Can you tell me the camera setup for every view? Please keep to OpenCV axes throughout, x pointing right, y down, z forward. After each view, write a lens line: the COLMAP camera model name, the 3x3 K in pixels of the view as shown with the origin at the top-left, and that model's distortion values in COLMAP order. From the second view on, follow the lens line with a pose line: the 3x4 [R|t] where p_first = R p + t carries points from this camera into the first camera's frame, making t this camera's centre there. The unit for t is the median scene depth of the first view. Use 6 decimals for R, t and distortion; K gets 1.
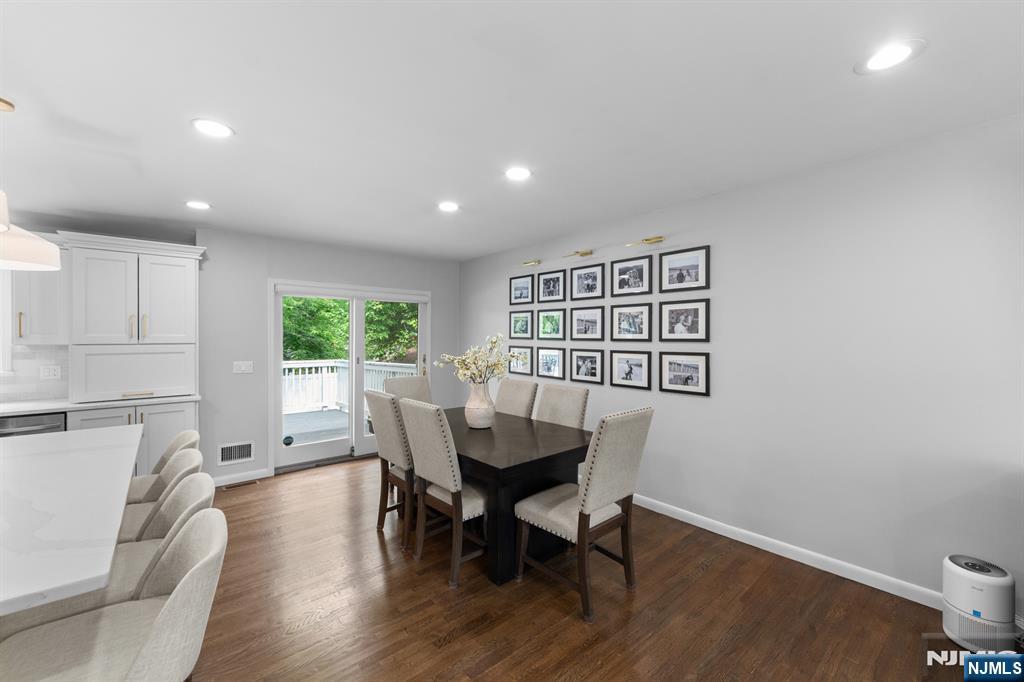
lens RADIAL K [[404.1, 0, 511.6], [0, 404.1, 338.4], [0, 0, 1]] dist [-0.002066, 0.000175]
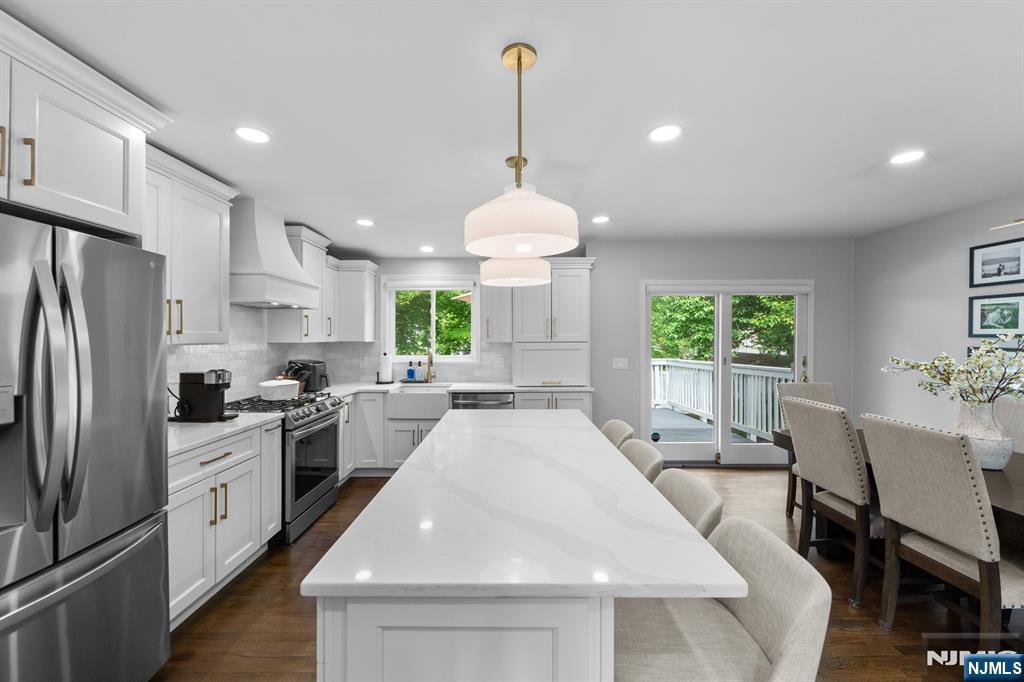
lens RADIAL K [[404.1, 0, 514.7], [0, 404.1, 338.2], [0, 0, 1]] dist [-0.002066, 0.000175]
pose [[0.766831, -0.001347, -0.641847, -0.203226], [0.003043, 0.999994, 0.001536, -0.000170], [0.641841, -0.003131, 0.766831, -0.021108]]
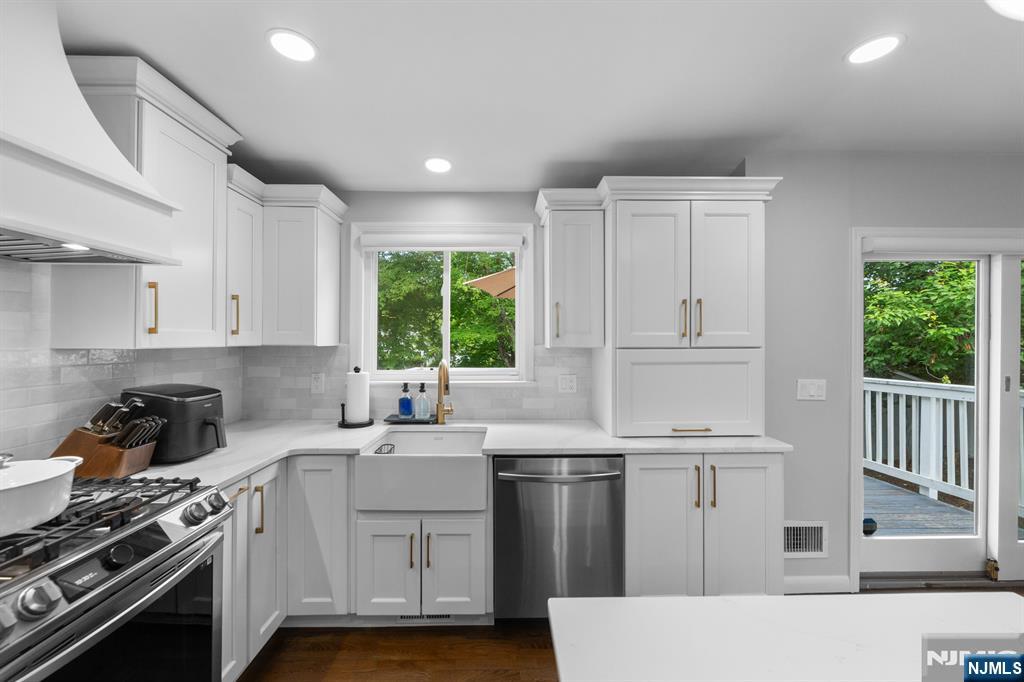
lens RADIAL K [[404.1, 0, 513.8], [0, 404.1, 338.2], [0, 0, 1]] dist [-0.002066, 0.000175]
pose [[0.775157, -0.003392, -0.631760, -0.696800], [0.000775, 0.999990, -0.004417, 0.002112], [0.631768, 0.002934, 0.775152, 0.329734]]
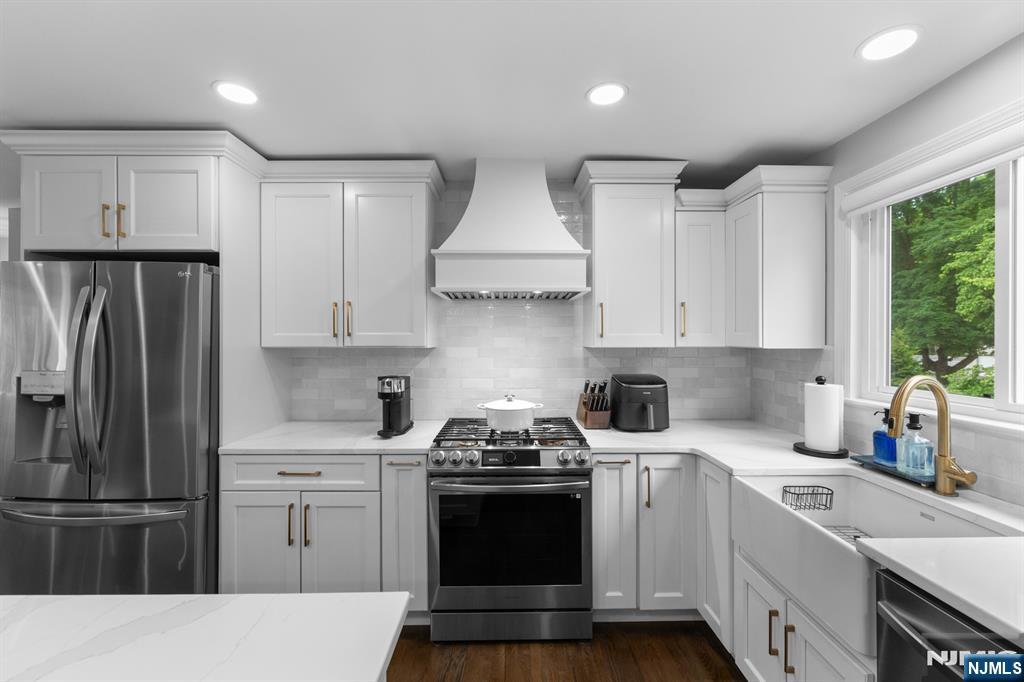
lens RADIAL K [[404.1, 0, 515.2], [0, 404.1, 340.0], [0, 0, 1]] dist [-0.002066, 0.000175]
pose [[-0.635692, -0.001120, -0.771942, -0.684039], [0.002010, 0.999993, -0.003106, 0.000929], [0.771941, -0.003526, -0.635685, 0.705064]]
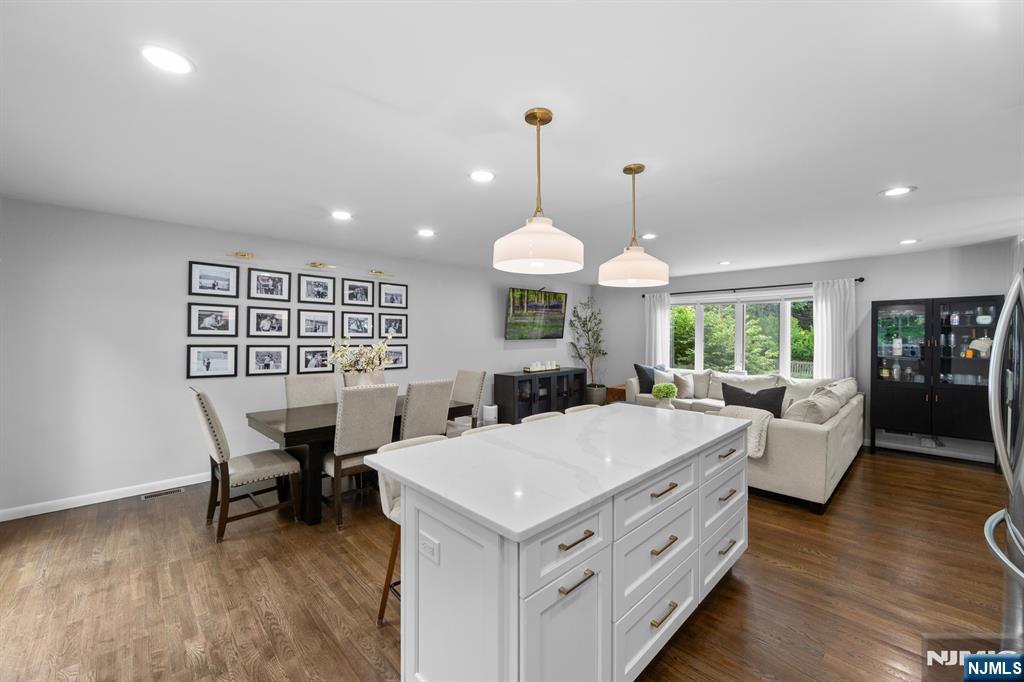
lens RADIAL K [[404.1, 0, 516.7], [0, 404.1, 338.6], [0, 0, 1]] dist [-0.002066, 0.000175]
pose [[-0.071666, -0.004522, 0.997418, -1.108141], [-0.001692, 0.999989, 0.004412, 0.001150], [-0.997427, -0.001371, -0.071673, 0.521118]]
